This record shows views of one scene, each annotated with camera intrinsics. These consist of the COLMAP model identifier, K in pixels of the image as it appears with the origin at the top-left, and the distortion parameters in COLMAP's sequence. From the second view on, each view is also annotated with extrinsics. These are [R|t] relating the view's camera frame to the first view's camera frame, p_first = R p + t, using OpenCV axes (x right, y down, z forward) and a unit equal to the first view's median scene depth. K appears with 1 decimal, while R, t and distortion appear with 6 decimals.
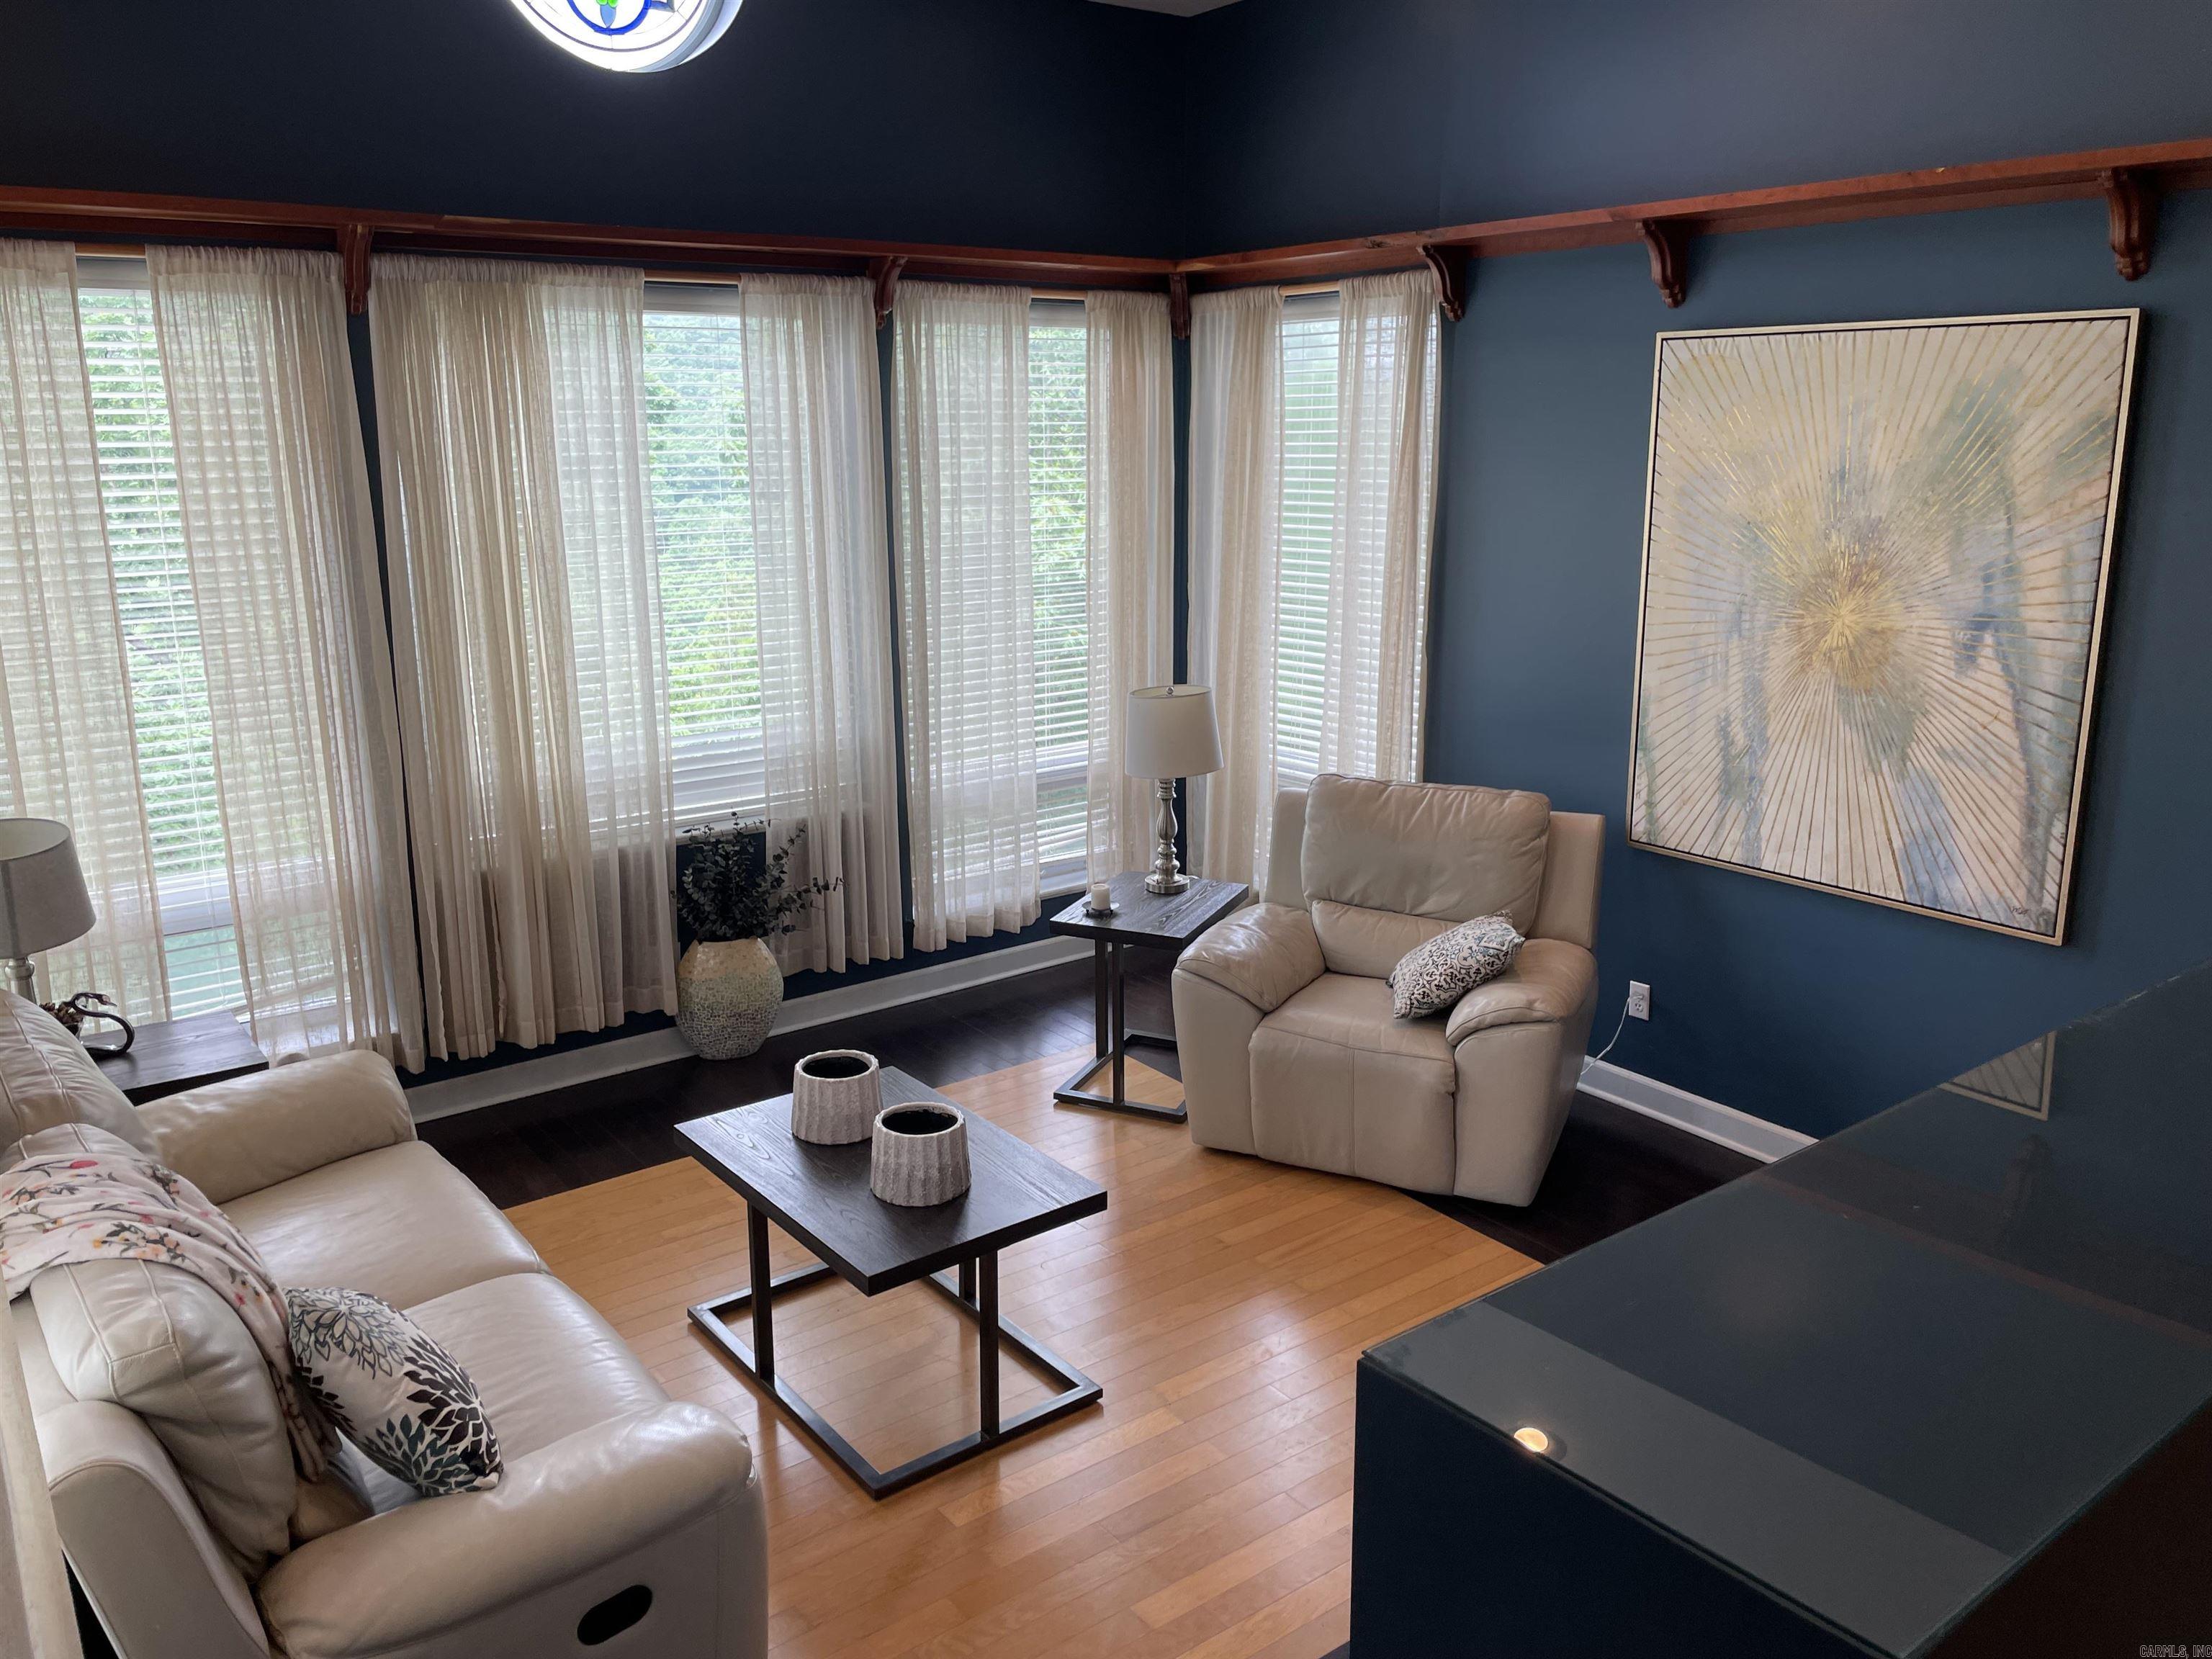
lens RADIAL K [[1673.4, 0, 1103.7], [0, 1673.4, 829.0], [0, 0, 1]] dist [0.009550, -0.001499]
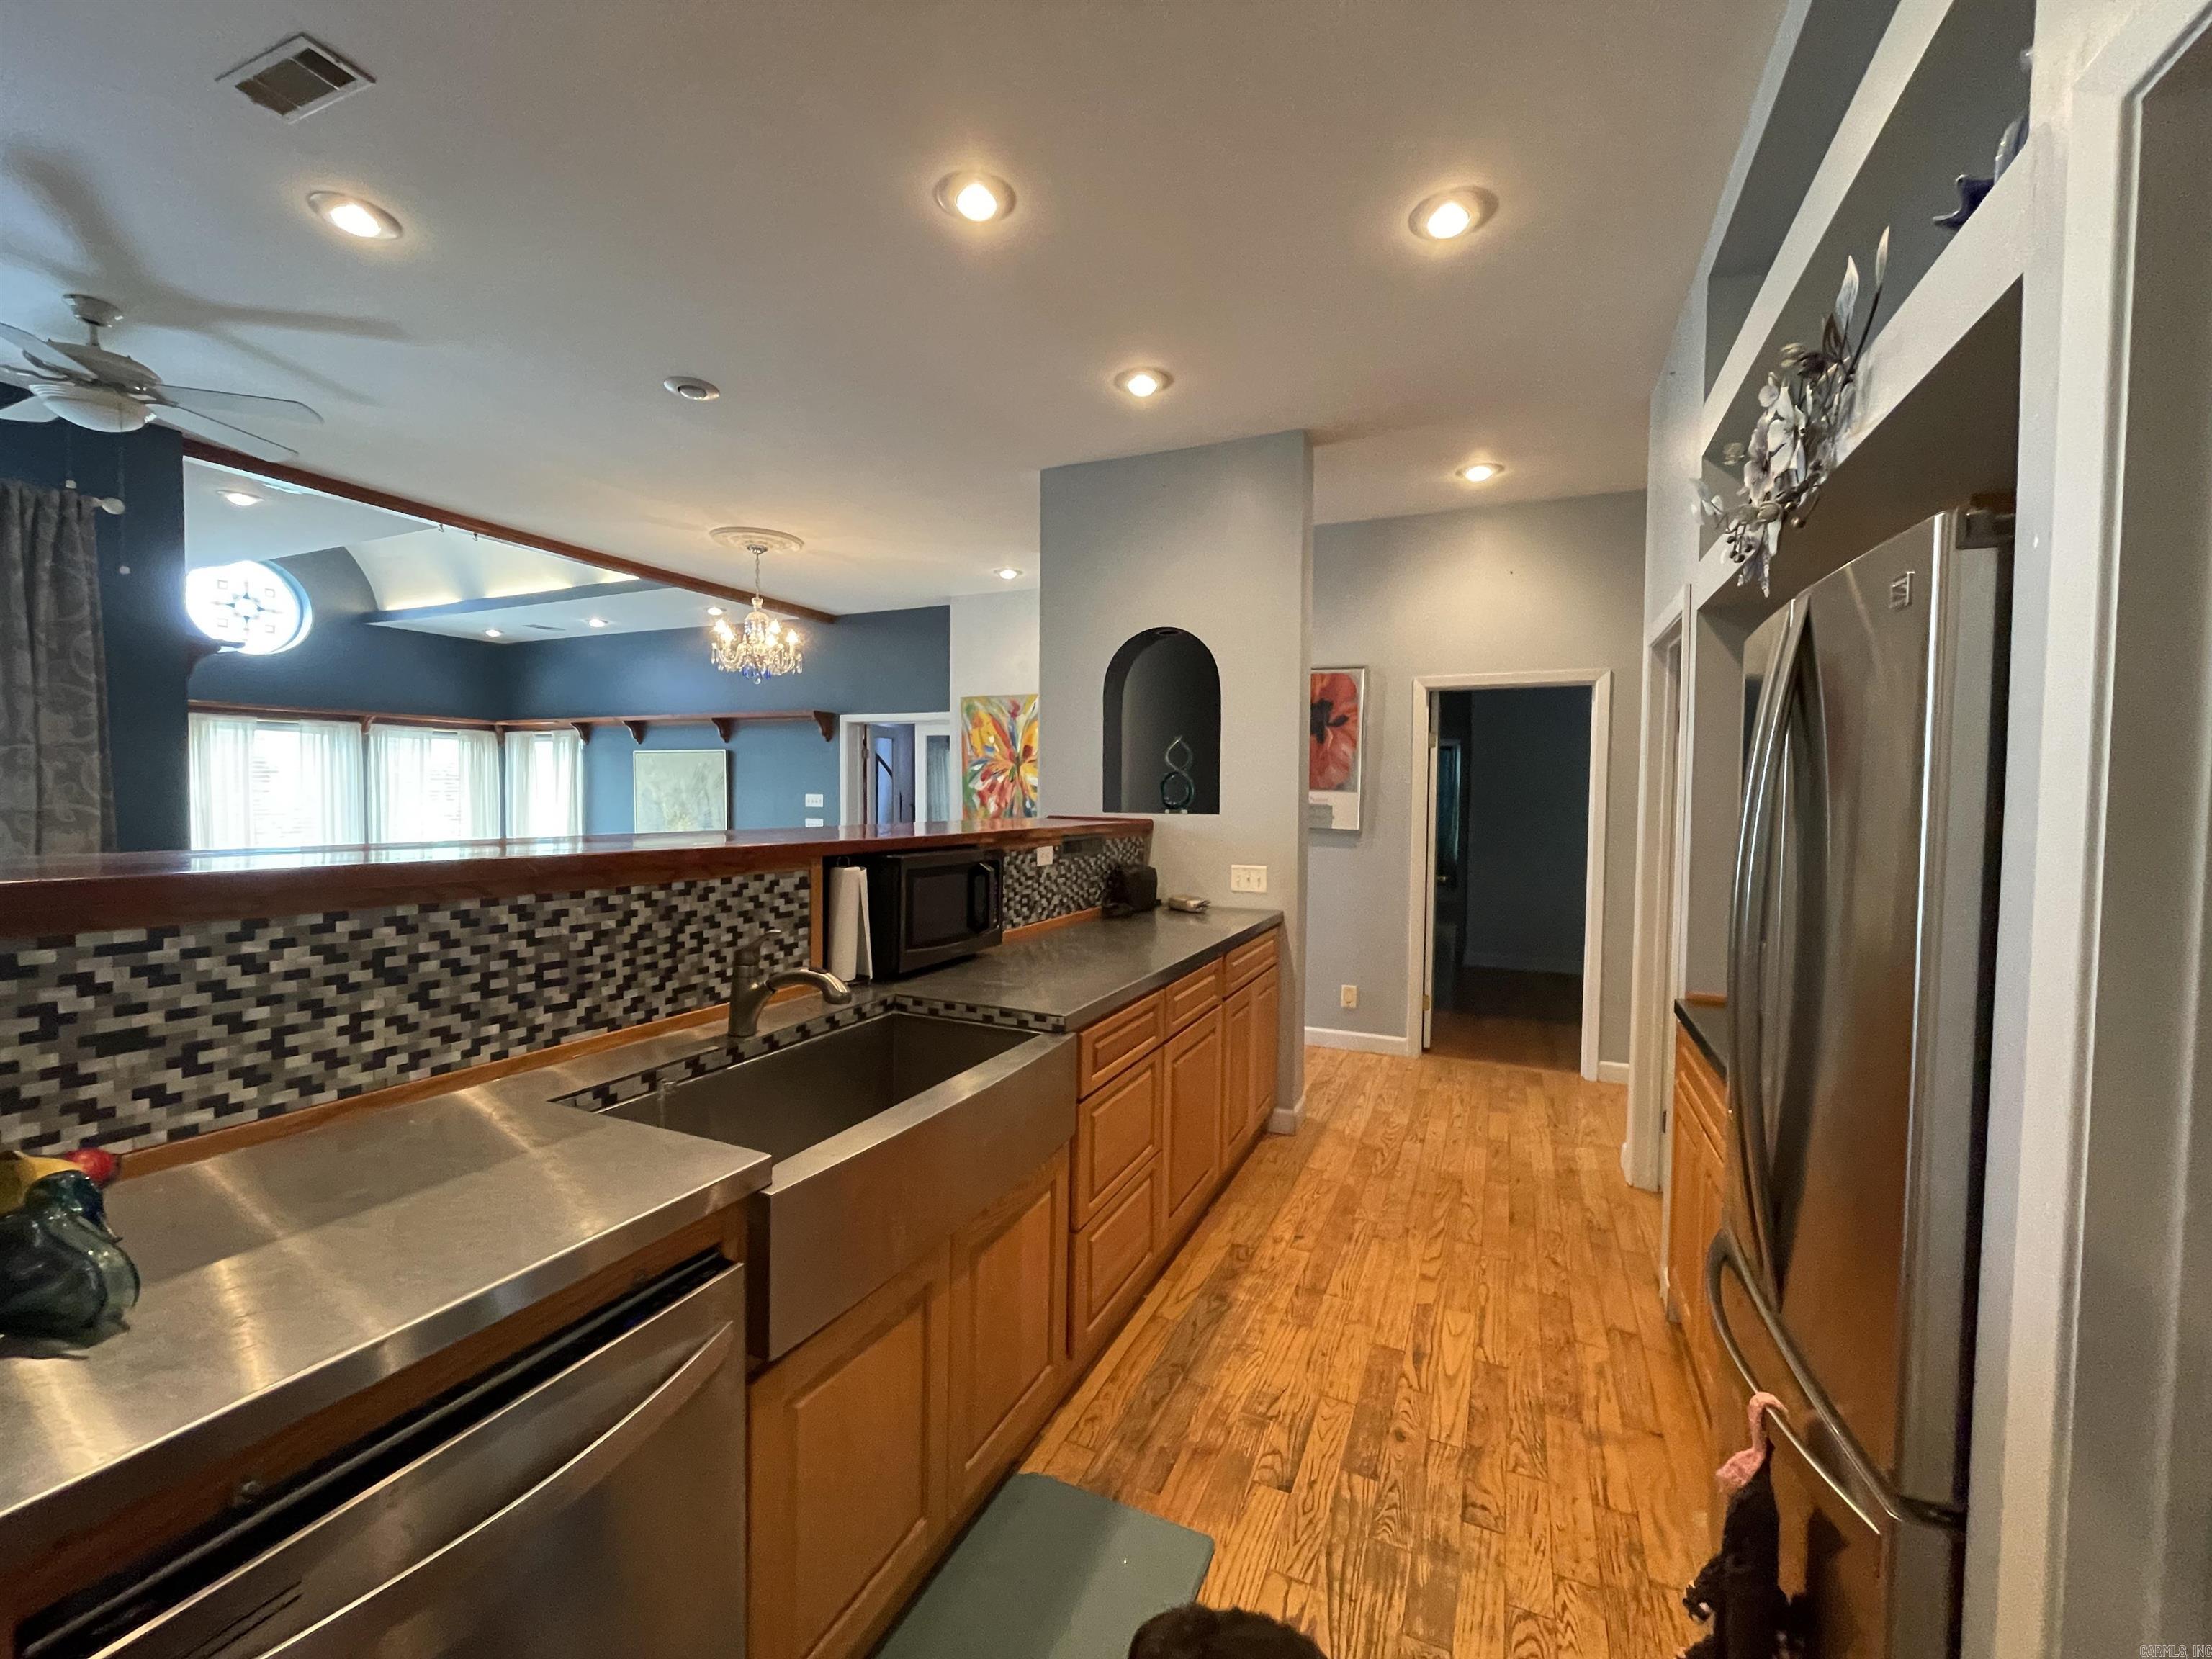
lens RADIAL K [[894.9, 0, 1105.3], [0, 894.9, 830.0], [0, 0, 1]] dist [-0.002931, 0.000341]
pose [[0.879650, -0.002591, 0.475615, 0.276176], [0.094867, 0.980847, -0.170114, 0.256470], [-0.466065, 0.194761, 0.863048, -0.960241]]
